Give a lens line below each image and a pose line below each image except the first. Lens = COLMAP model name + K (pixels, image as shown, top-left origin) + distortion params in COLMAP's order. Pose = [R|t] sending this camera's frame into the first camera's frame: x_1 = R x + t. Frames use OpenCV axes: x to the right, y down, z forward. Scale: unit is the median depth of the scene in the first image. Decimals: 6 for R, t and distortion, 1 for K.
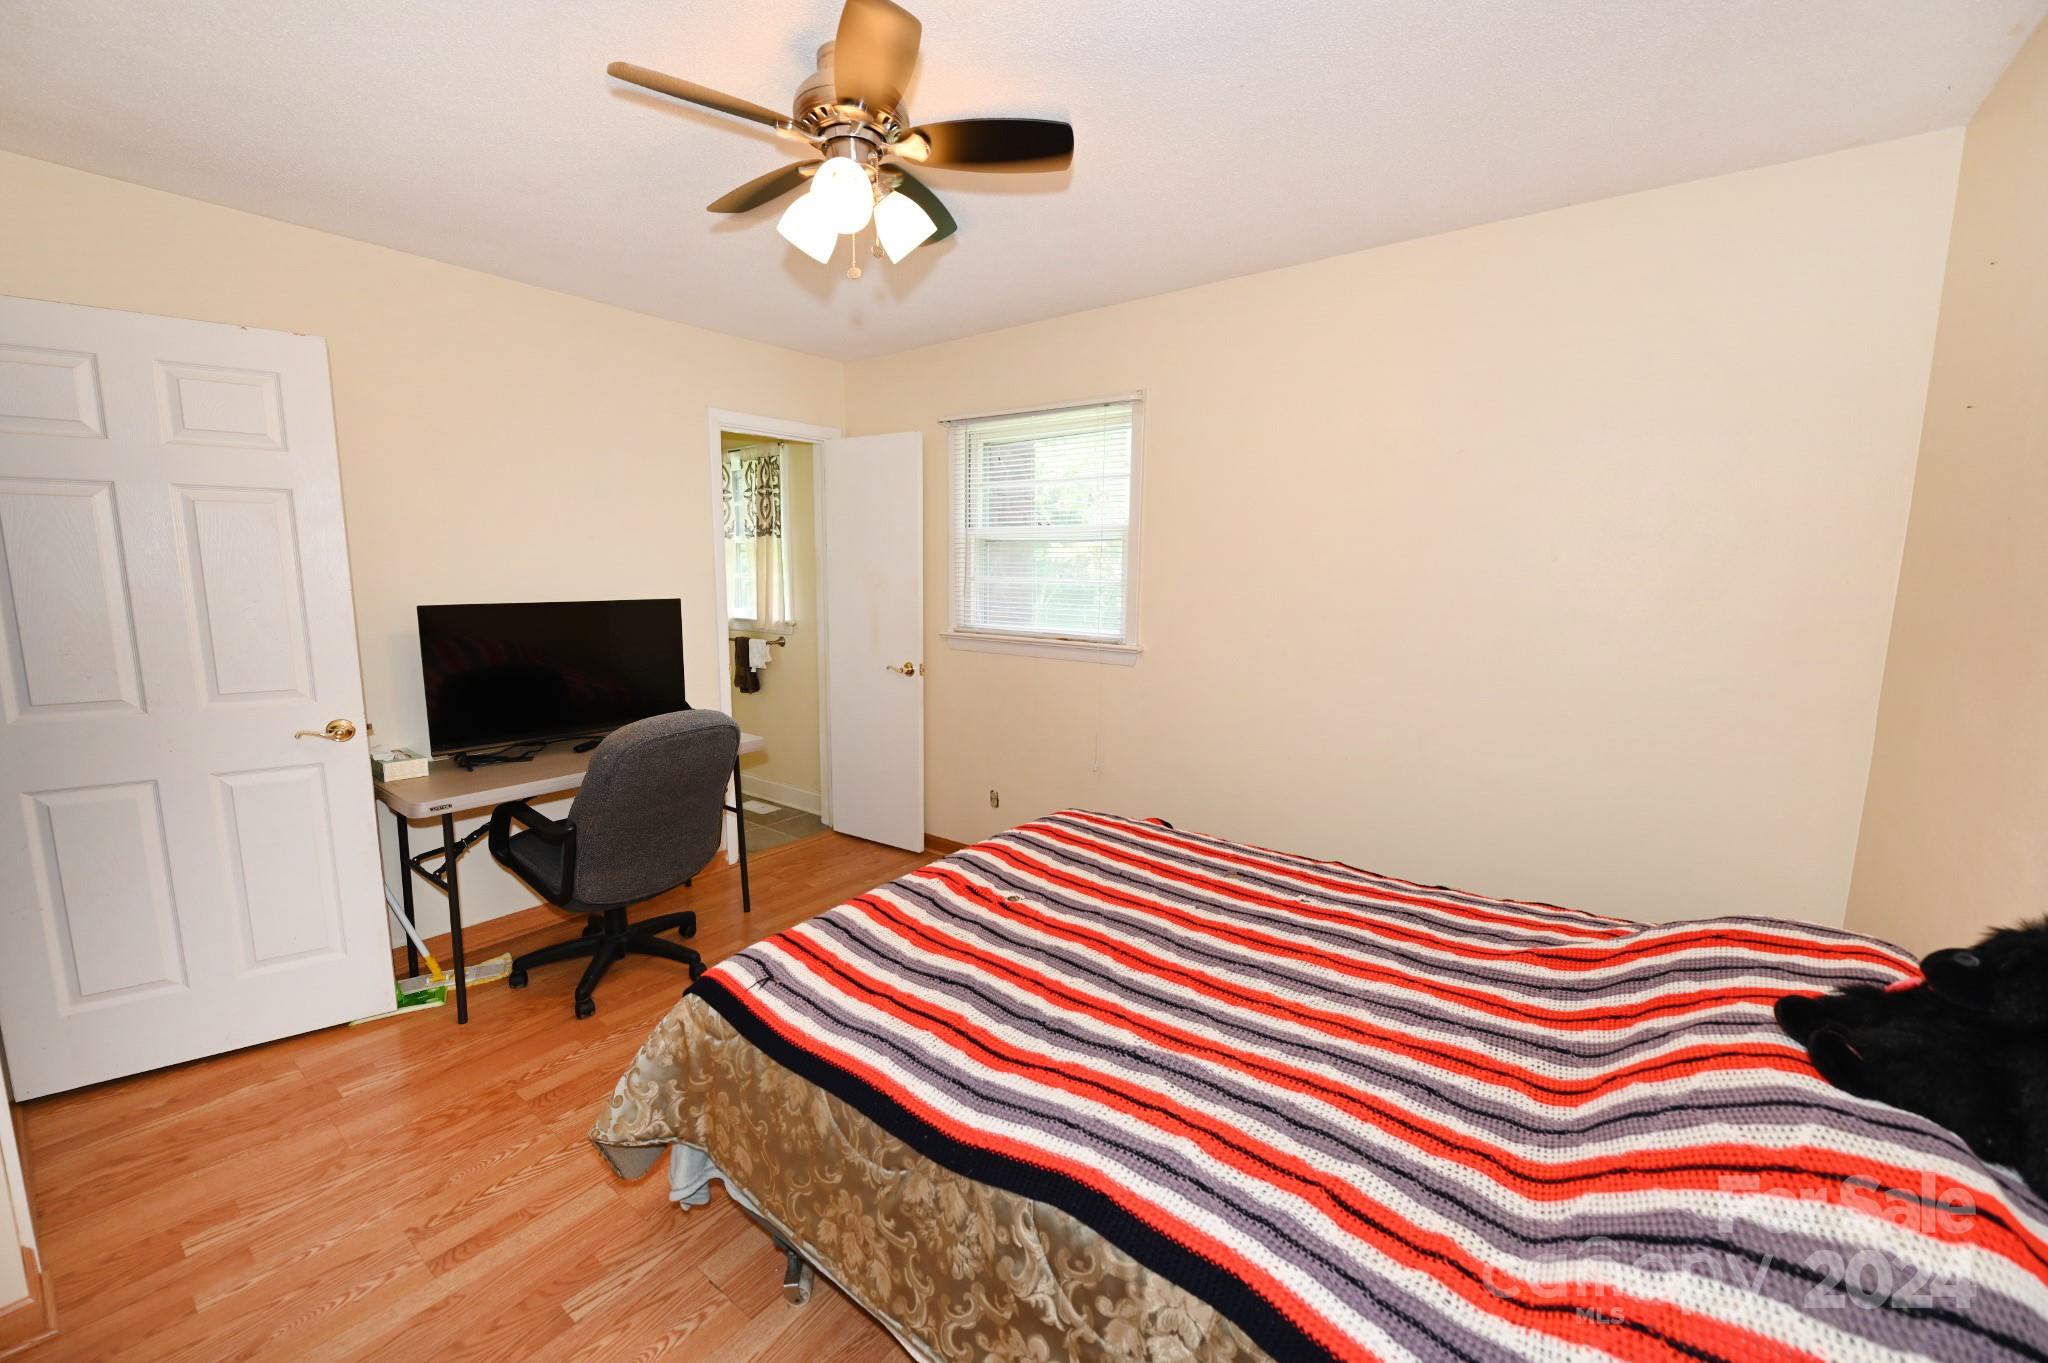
lens RADIAL K [[810.9, 0, 1021.3], [0, 810.9, 684.0], [0, 0, 1]] dist [-0.007716, -0.001083]
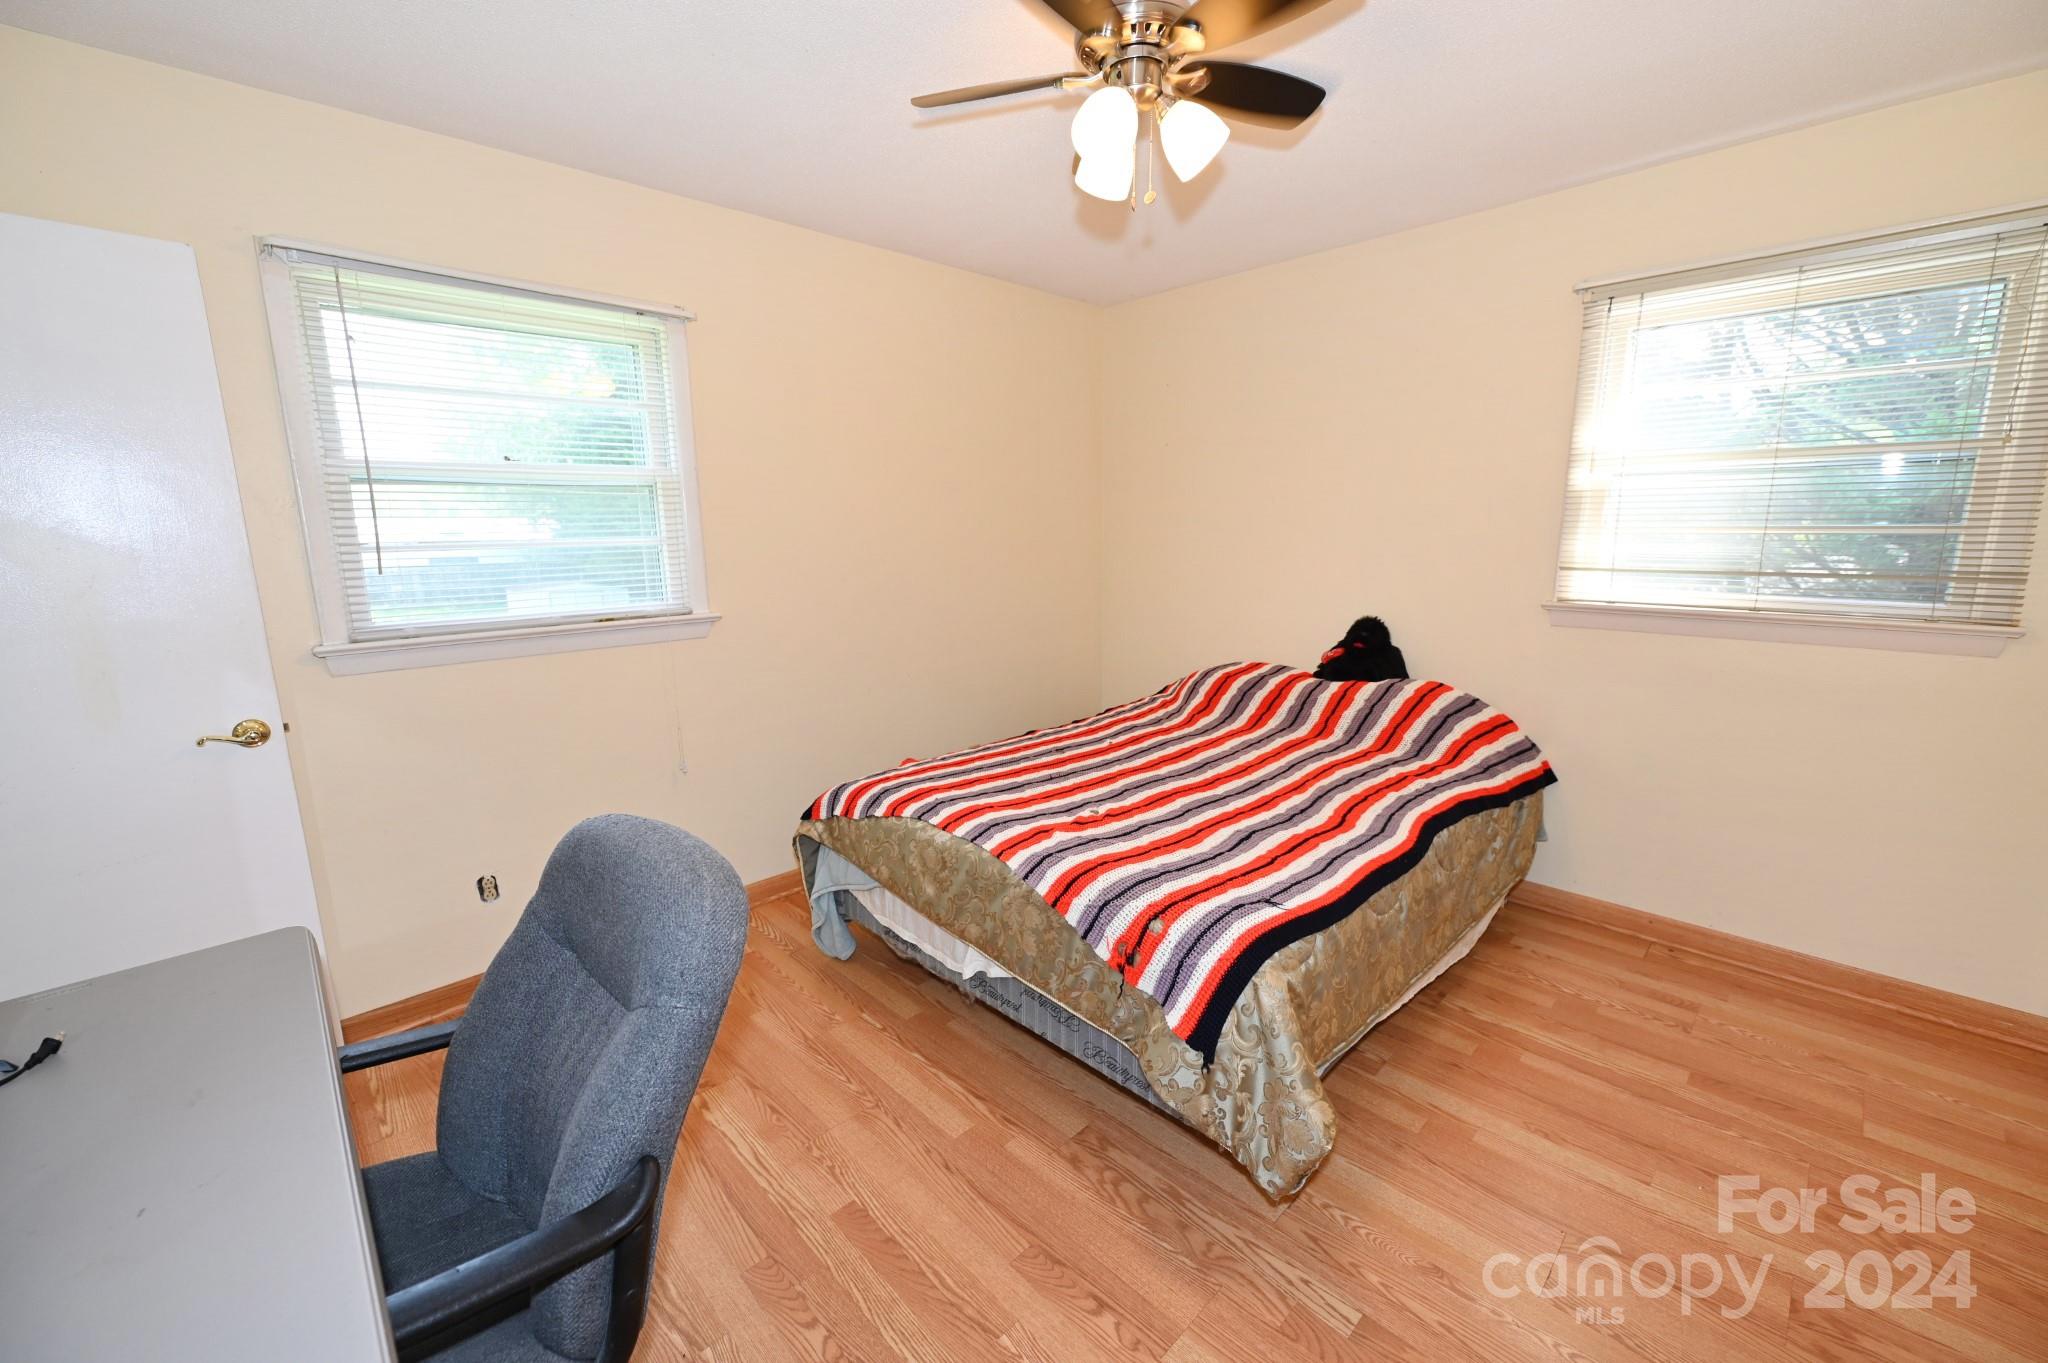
lens RADIAL K [[810.9, 0, 1021.9], [0, 810.9, 675.7], [0, 0, 1]] dist [-0.007716, -0.001083]
pose [[0.144172, -0.192867, 0.970576, -1.129841], [0.153420, 0.973319, 0.170622, -0.132998], [-0.977587, 0.124307, 0.169915, 0.925109]]
